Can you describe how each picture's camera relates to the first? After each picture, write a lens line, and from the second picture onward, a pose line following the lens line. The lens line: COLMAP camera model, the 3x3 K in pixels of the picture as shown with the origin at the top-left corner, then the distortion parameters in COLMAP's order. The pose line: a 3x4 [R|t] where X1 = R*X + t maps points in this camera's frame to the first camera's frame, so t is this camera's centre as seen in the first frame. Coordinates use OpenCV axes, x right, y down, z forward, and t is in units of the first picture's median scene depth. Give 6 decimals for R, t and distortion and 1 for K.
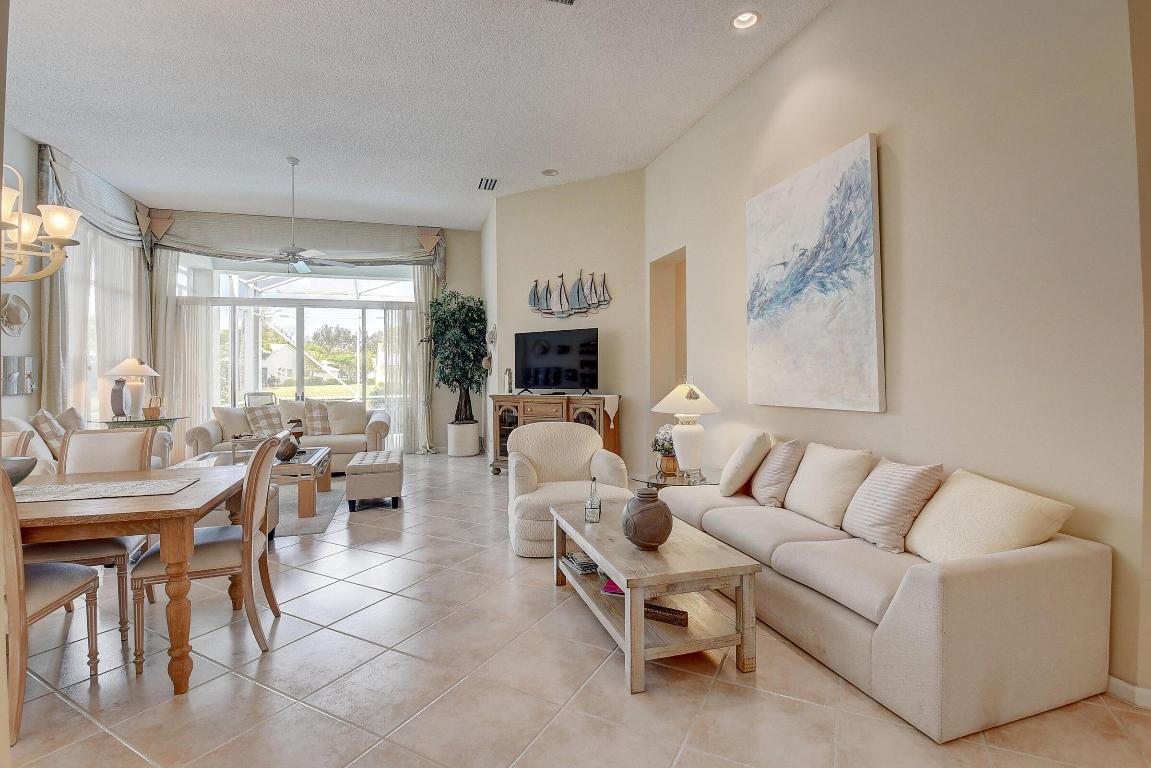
lens RADIAL K [[532.1, 0, 578.1], [0, 532.1, 376.4], [0, 0, 1]] dist [-0.013214, -0.004897]
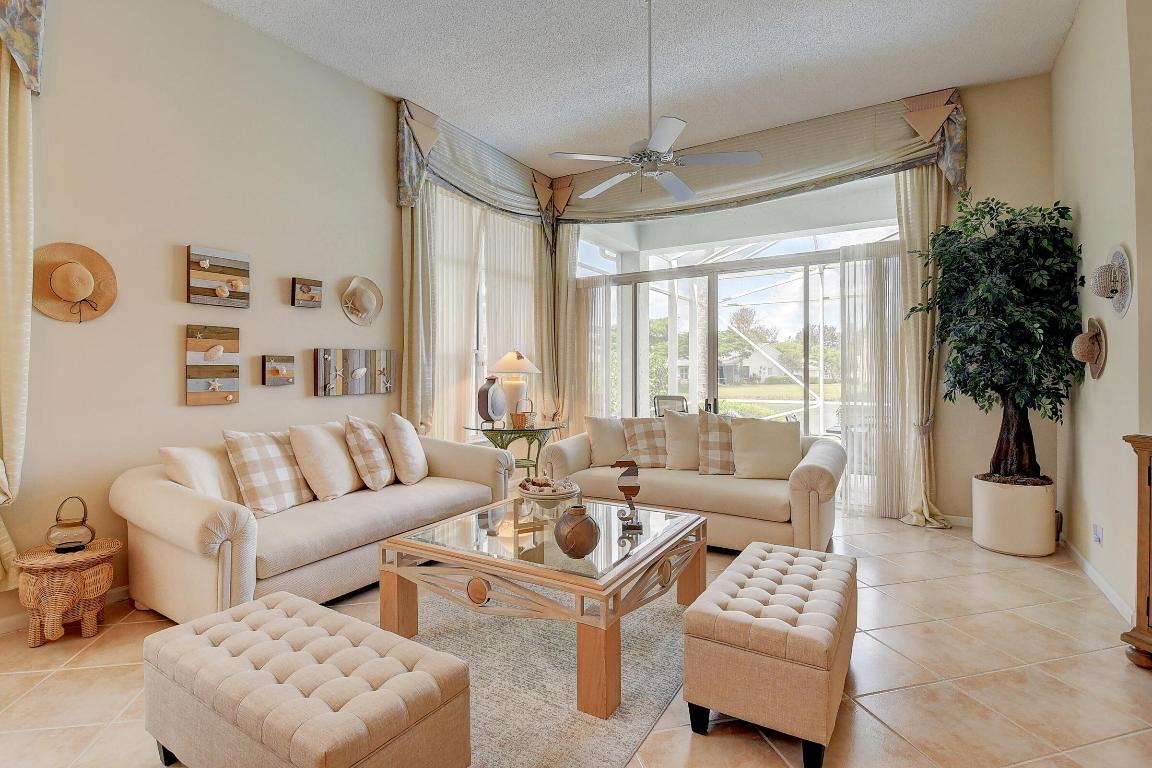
lens RADIAL K [[532.5, 0, 571.2], [0, 532.5, 368.9], [0, 0, 1]] dist [-0.013214, -0.004897]
pose [[0.649081, 0.000043, -0.760719, -0.120282], [-0.009421, 0.999924, -0.007982, -0.001461], [0.760661, 0.012348, 0.649032, 0.419006]]
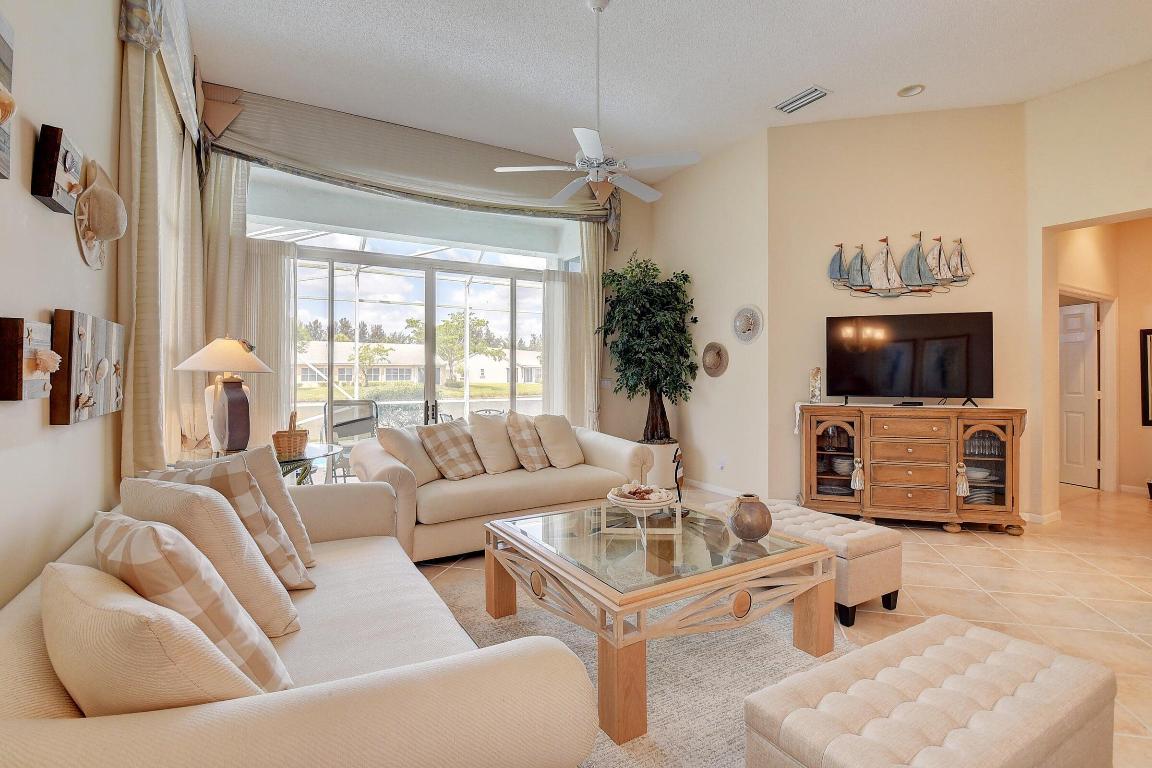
lens RADIAL K [[532.5, 0, 574.2], [0, 532.5, 379.3], [0, 0, 1]] dist [-0.013214, -0.004897]
pose [[0.976184, 0.007601, 0.216811, -0.493714], [-0.007329, 0.999971, -0.002059, 0.003655], [-0.216820, 0.000421, 0.976212, 0.323095]]
